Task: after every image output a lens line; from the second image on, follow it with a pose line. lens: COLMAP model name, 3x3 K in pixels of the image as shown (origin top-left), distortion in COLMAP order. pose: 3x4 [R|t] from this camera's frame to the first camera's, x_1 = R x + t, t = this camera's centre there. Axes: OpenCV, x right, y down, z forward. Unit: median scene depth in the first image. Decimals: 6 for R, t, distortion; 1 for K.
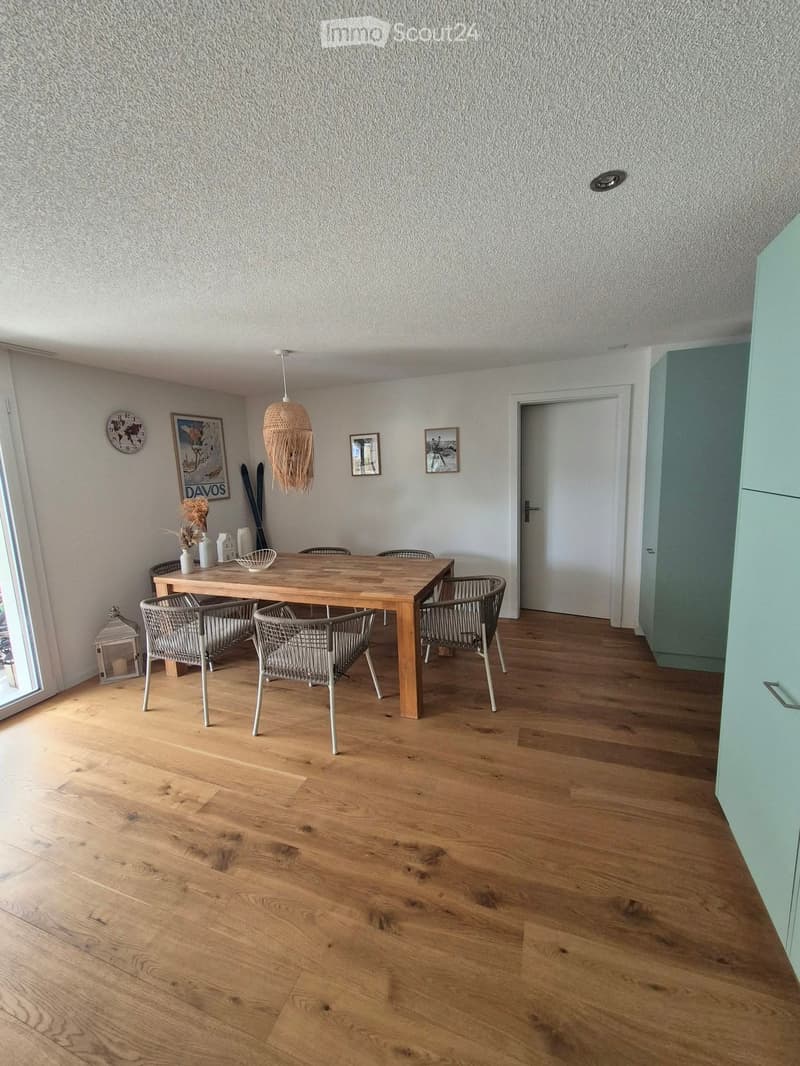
lens RADIAL K [[432.8, 0, 396.2], [0, 432.8, 531.5], [0, 0, 1]] dist [-0.001214, 0.000026]
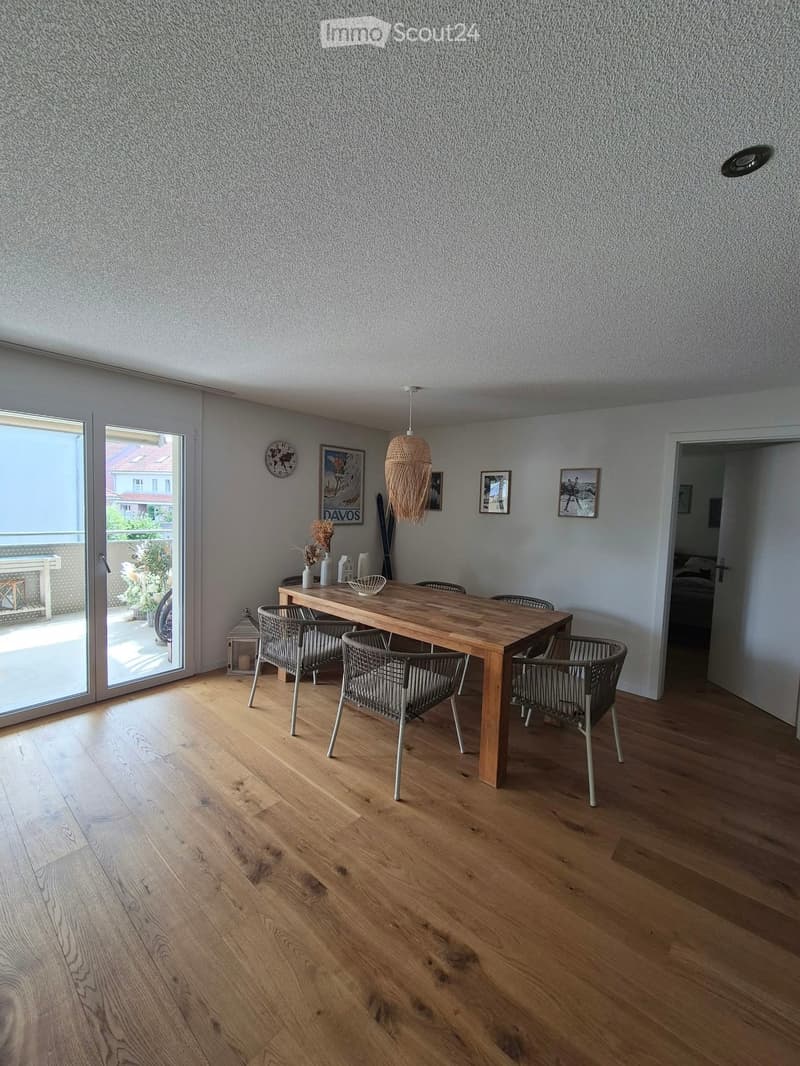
lens RADIAL K [[432.8, 0, 399.1], [0, 432.8, 532.0], [0, 0, 1]] dist [-0.001214, 0.000026]
pose [[0.934002, 0.094225, -0.344619, 0.123893], [-0.123668, 0.990230, -0.064425, -0.001455], [0.335181, 0.102791, 0.936530, 0.058133]]
